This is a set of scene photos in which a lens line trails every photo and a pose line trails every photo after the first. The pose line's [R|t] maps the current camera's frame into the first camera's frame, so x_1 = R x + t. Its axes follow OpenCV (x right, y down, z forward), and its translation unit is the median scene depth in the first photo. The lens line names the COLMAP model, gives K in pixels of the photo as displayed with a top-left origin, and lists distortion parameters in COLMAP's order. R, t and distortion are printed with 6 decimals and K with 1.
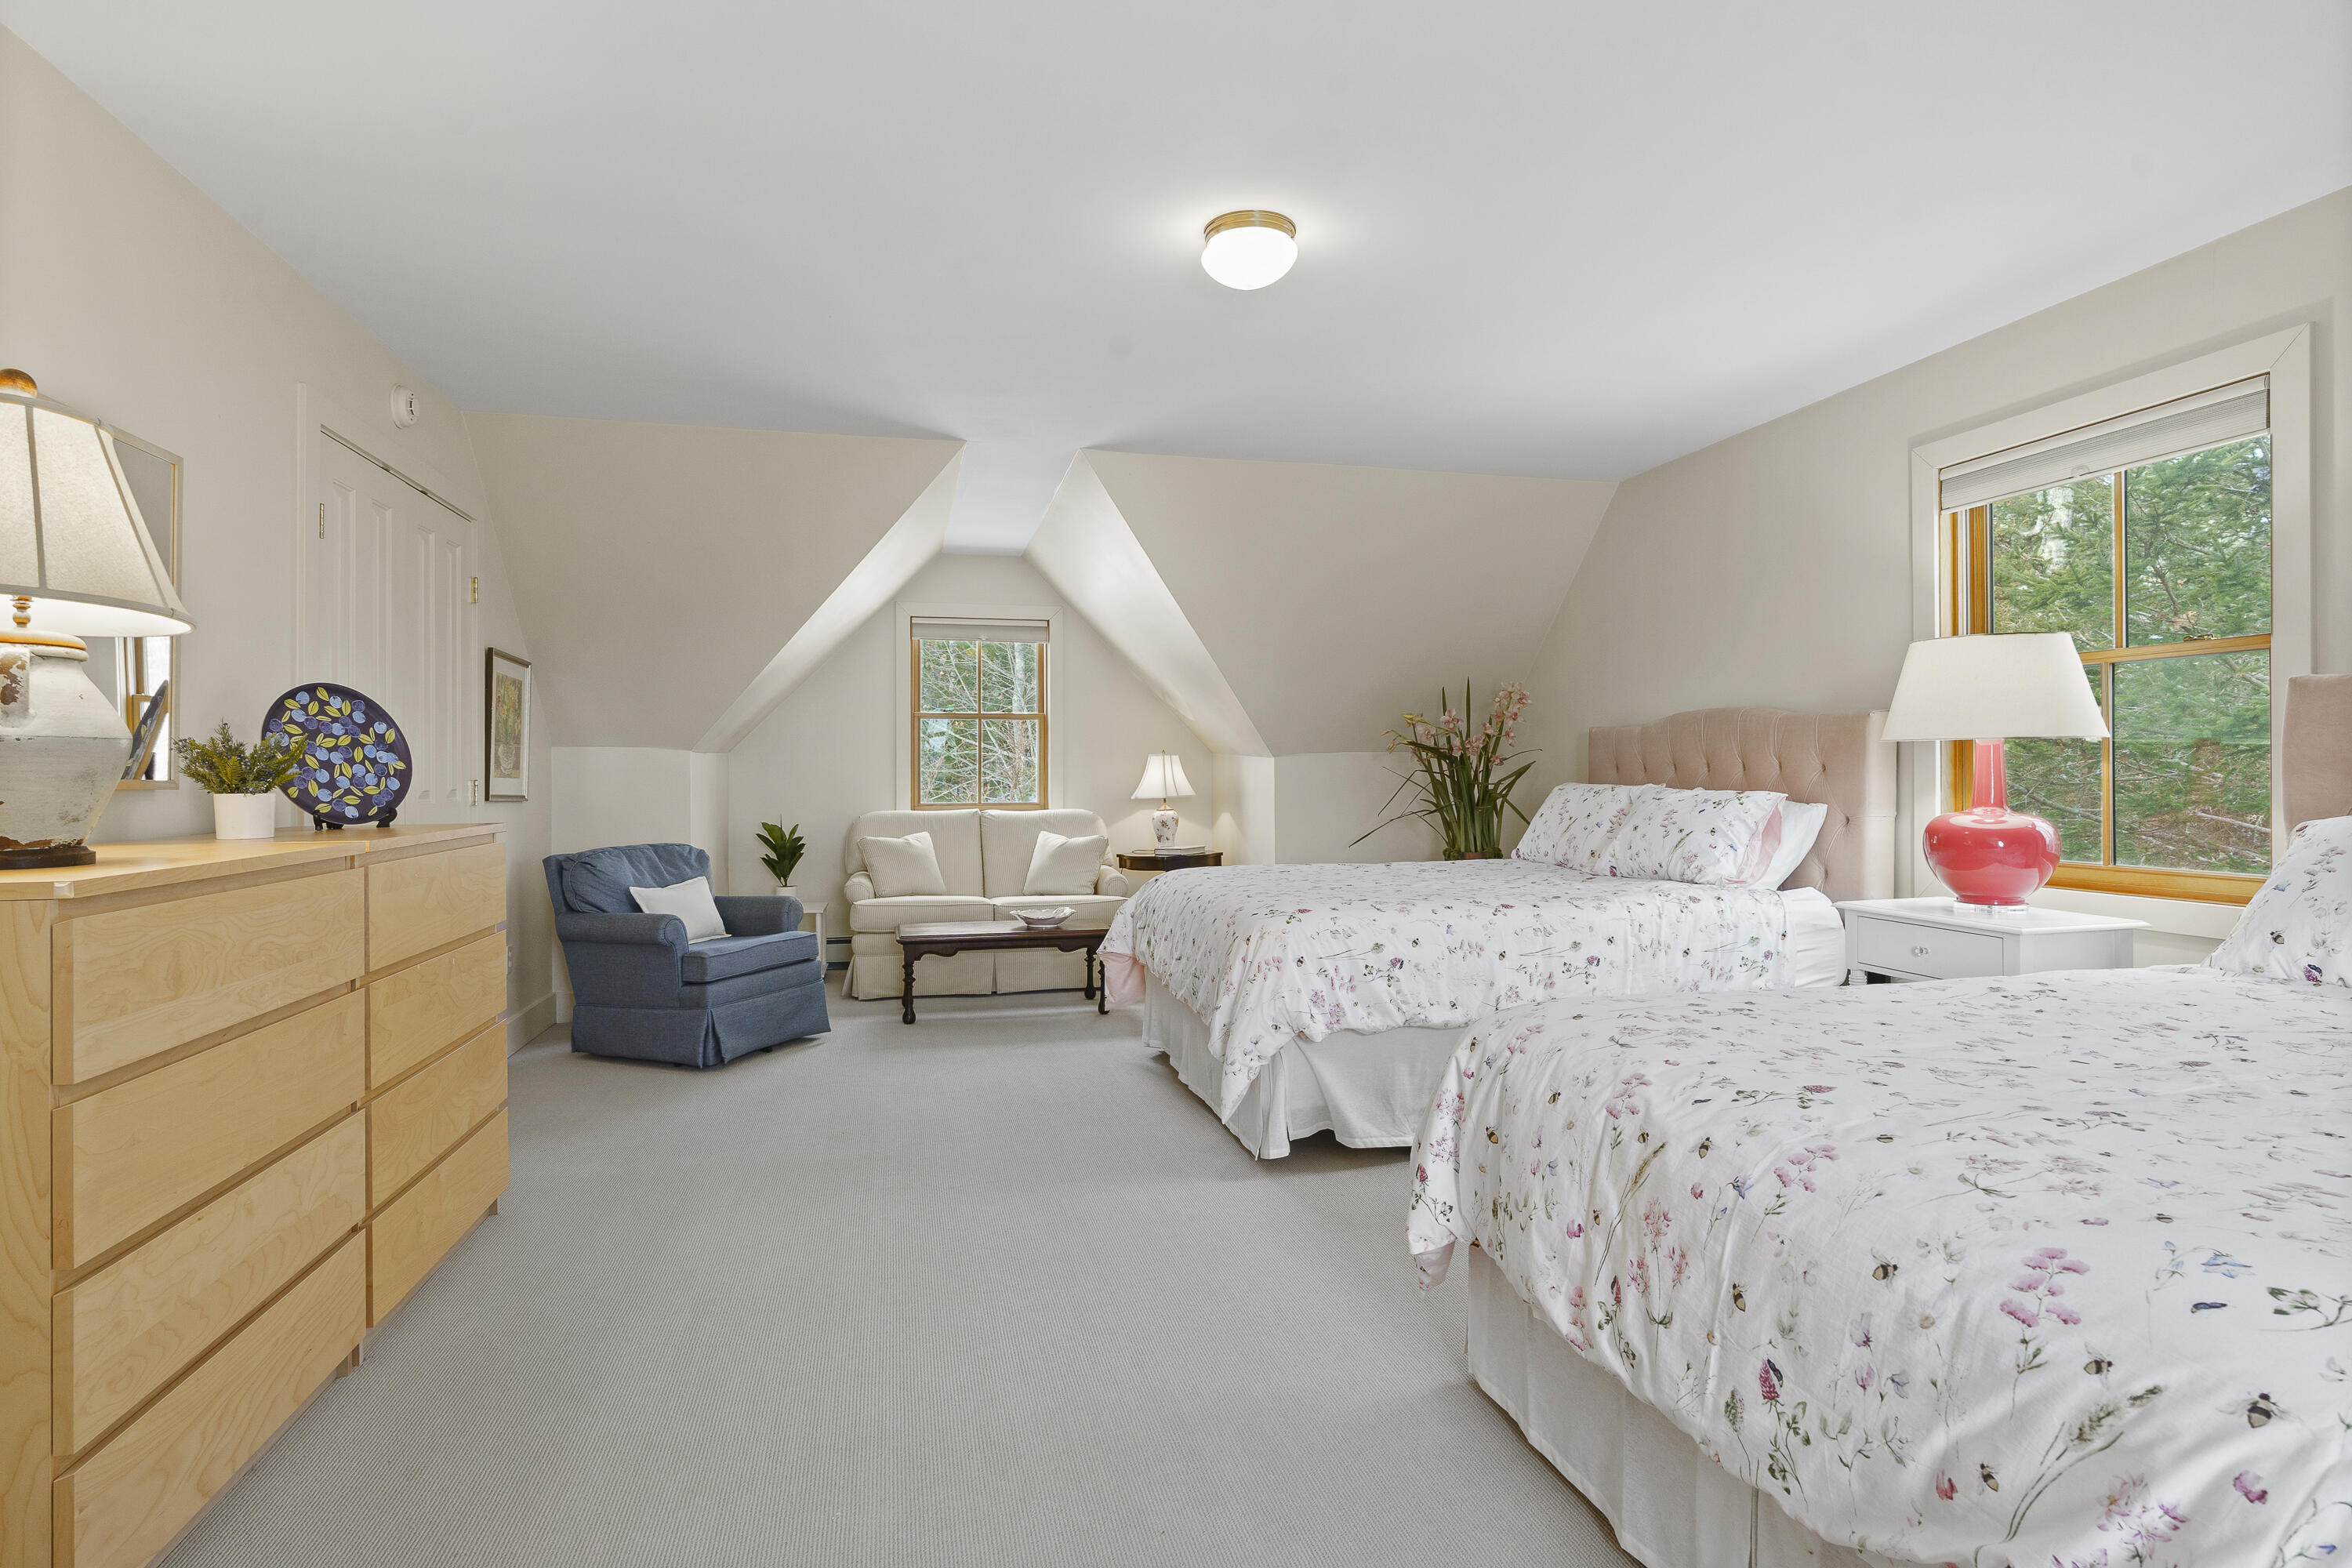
lens RADIAL K [[1159.2, 0, 1176.0], [0, 1159.2, 784.0], [0, 0, 1]] dist [0.000755, 0.000078]
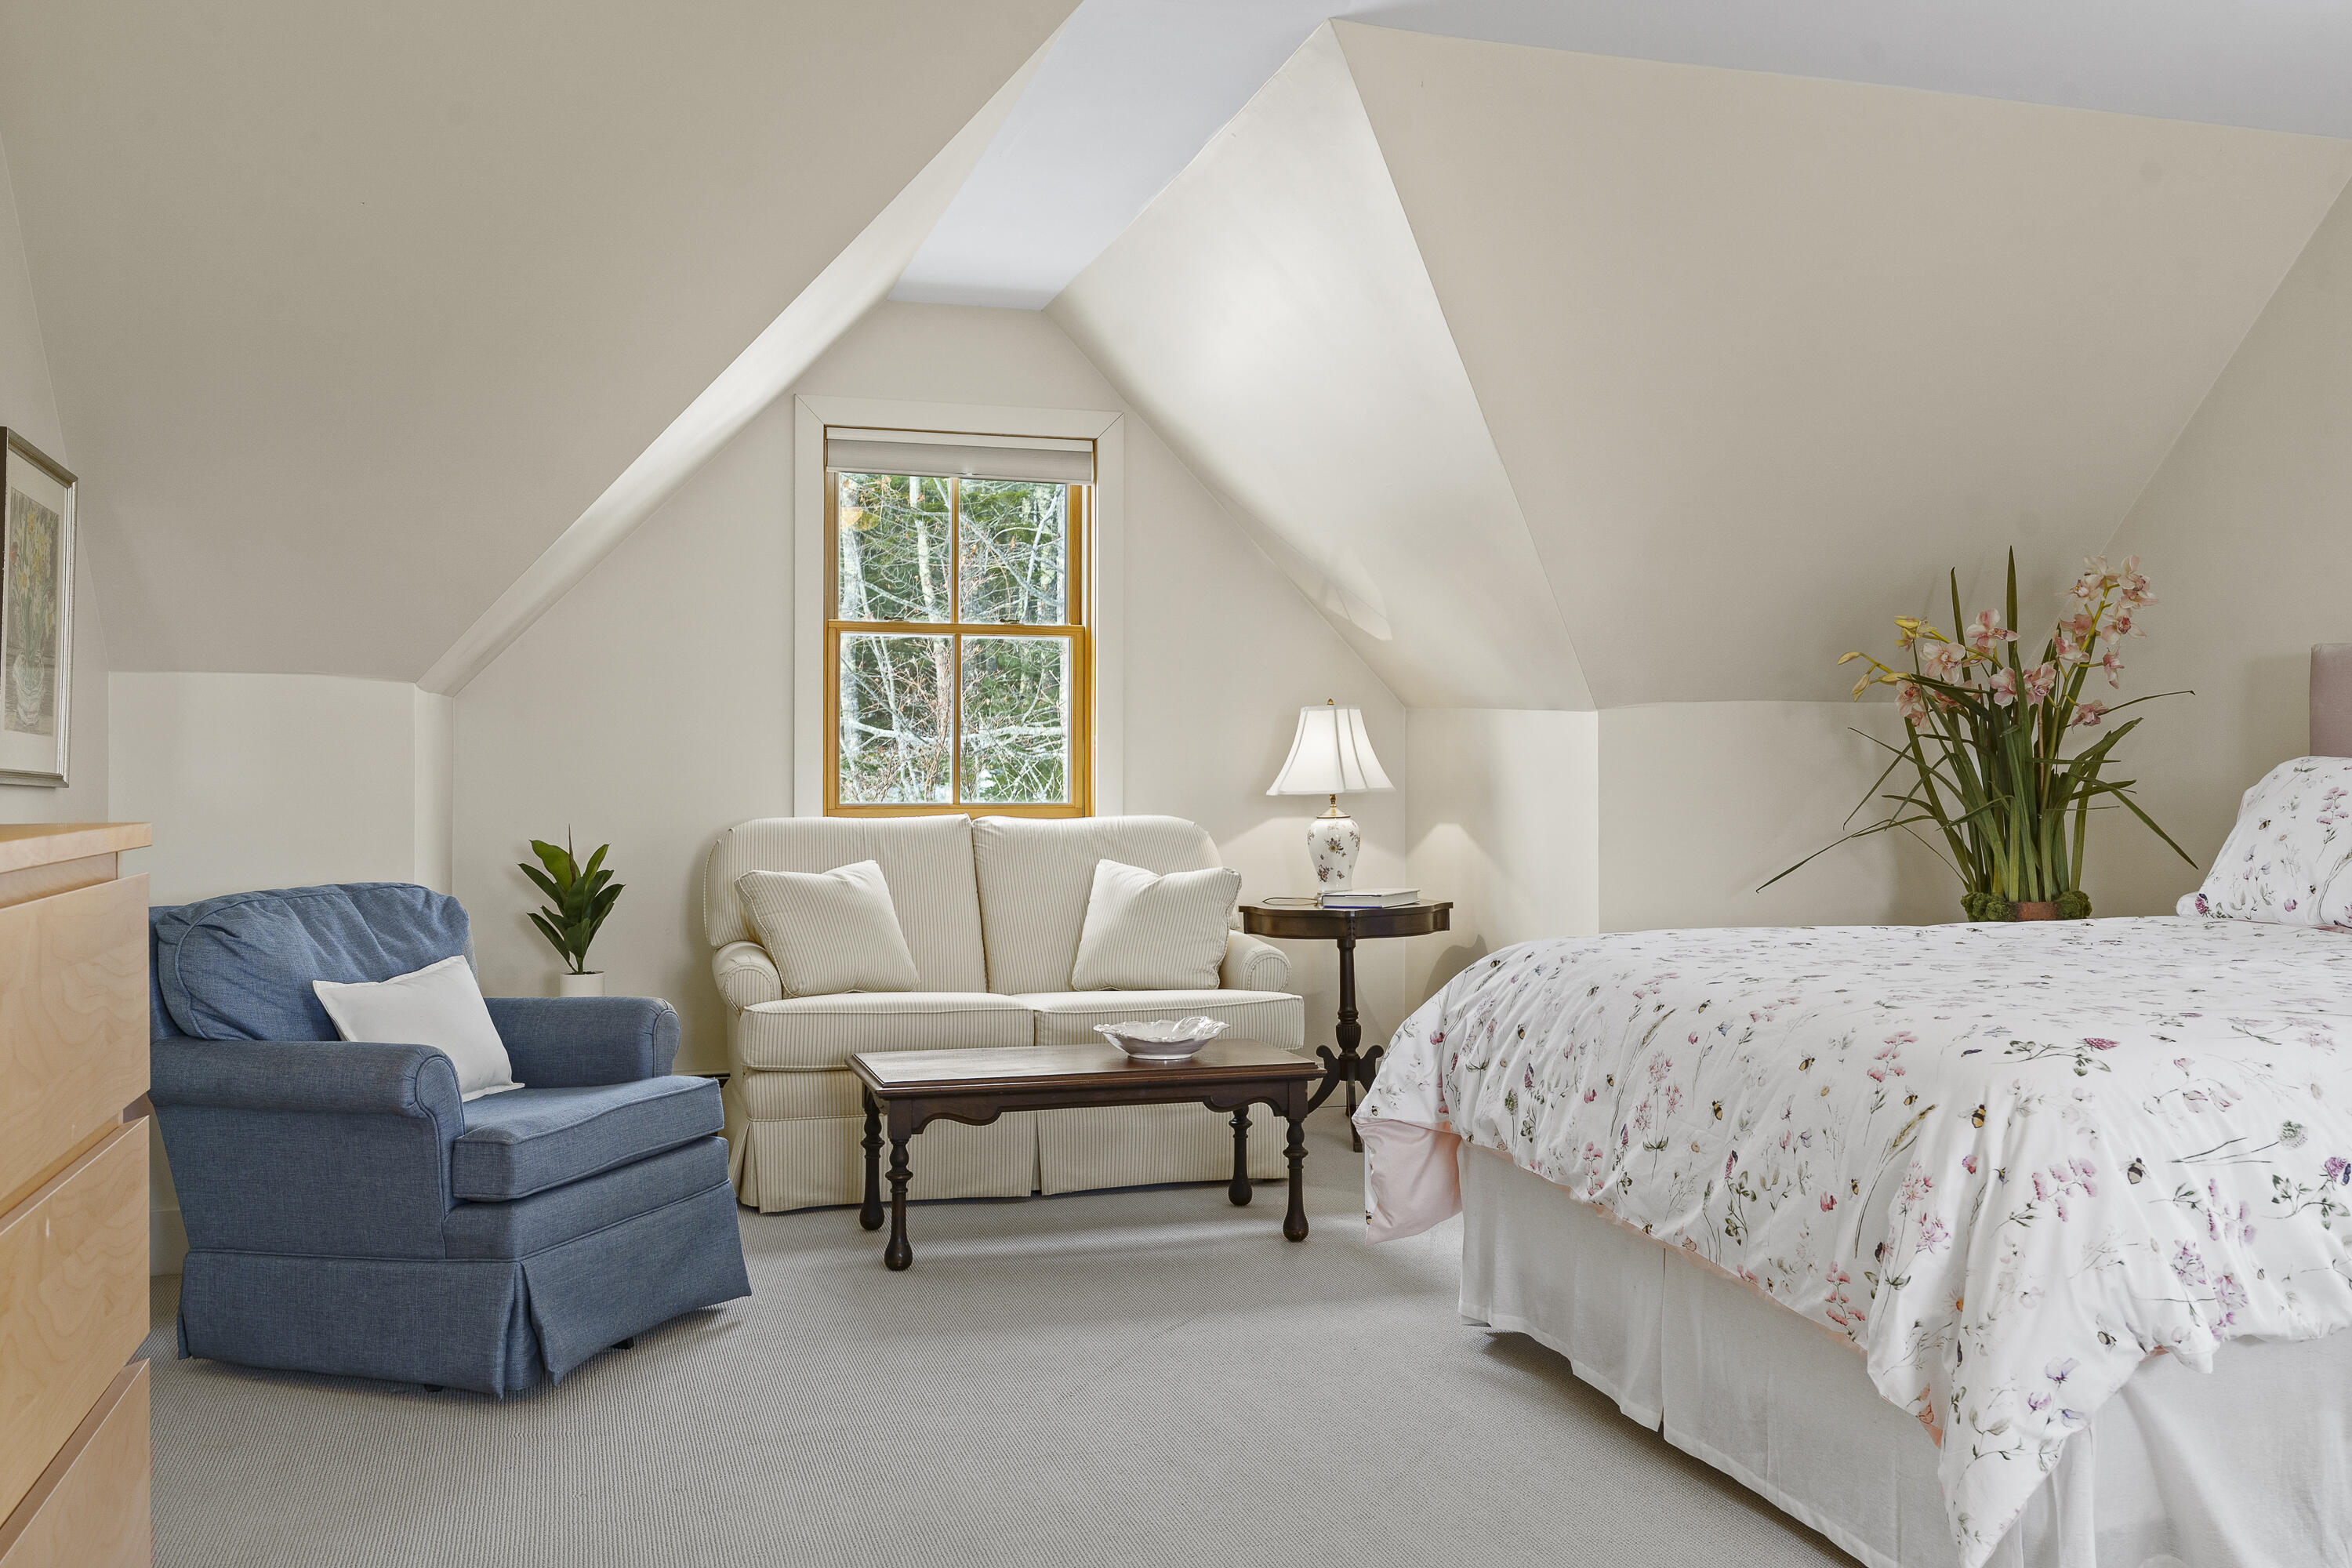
lens RADIAL K [[1947.3, 0, 1176.0], [0, 1947.3, 784.0], [0, 0, 1]] dist [0.006100, -0.001267]
pose [[0.998049, 0.003270, 0.062345, -0.158319], [-0.003155, 0.999993, -0.001955, 0.011707], [-0.062351, 0.001755, 0.998053, 0.197653]]
